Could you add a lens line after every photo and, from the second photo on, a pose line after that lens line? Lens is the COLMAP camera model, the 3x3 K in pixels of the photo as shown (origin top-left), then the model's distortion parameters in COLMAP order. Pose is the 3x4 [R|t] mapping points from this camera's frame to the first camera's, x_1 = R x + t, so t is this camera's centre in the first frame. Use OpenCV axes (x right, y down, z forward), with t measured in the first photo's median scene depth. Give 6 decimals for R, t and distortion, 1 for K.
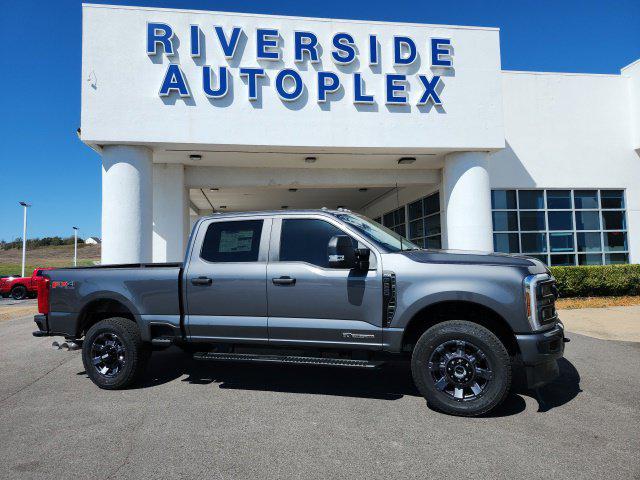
lens RADIAL K [[469.3, 0, 321.7], [0, 469.3, 231.3], [0, 0, 1]] dist [0.011440, 0.000680]
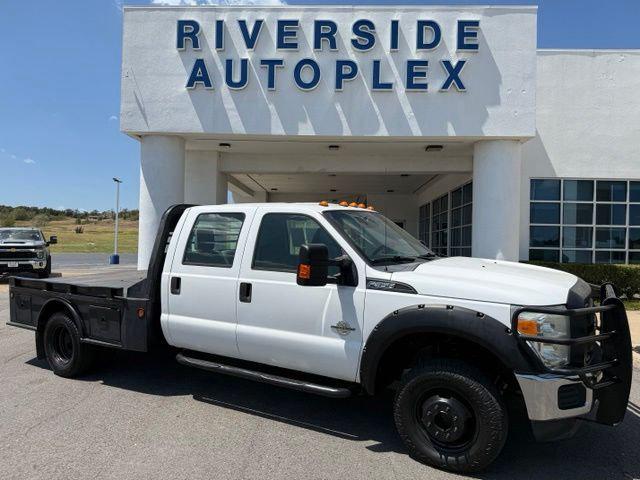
lens RADIAL K [[482.1, 0, 320.0], [0, 482.1, 240.0], [0, 0, 1]] dist [-0.009017, -0.005634]
pose [[0.980343, 0.042124, -0.192751, 0.170121], [-0.029603, 0.997288, 0.067388, -0.024168], [0.195067, -0.060357, 0.978931, -0.038187]]
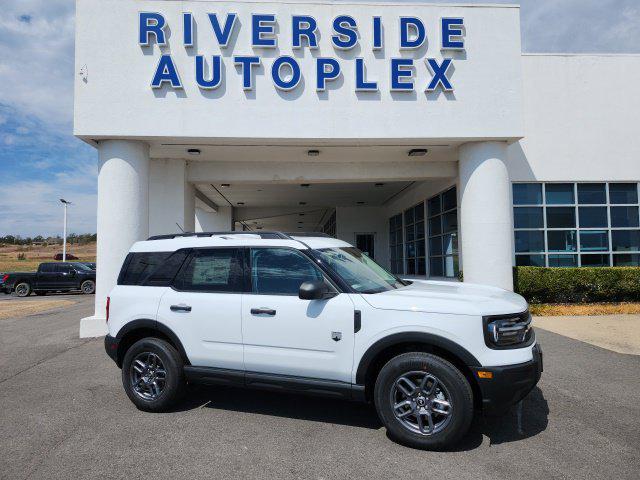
lens RADIAL K [[468.7, 0, 320.2], [0, 468.7, 235.4], [0, 0, 1]] dist [0.008325, 0.001137]
pose [[0.995665, 0.003841, -0.092930, 0.085976], [-0.002261, 0.999851, 0.017104, -0.001694], [0.092982, -0.016819, 0.995526, 0.060465]]
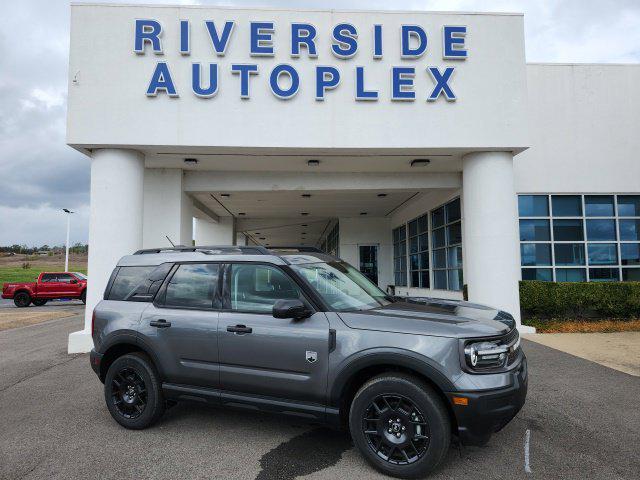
lens RADIAL K [[468.1, 0, 324.3], [0, 468.1, 231.8], [0, 0, 1]] dist [0.009024, -0.000183]
pose [[0.995201, 0.005417, -0.097705, 0.097517], [-0.006753, 0.999888, -0.013352, -0.004390], [0.097622, 0.013948, 0.995126, 0.093919]]
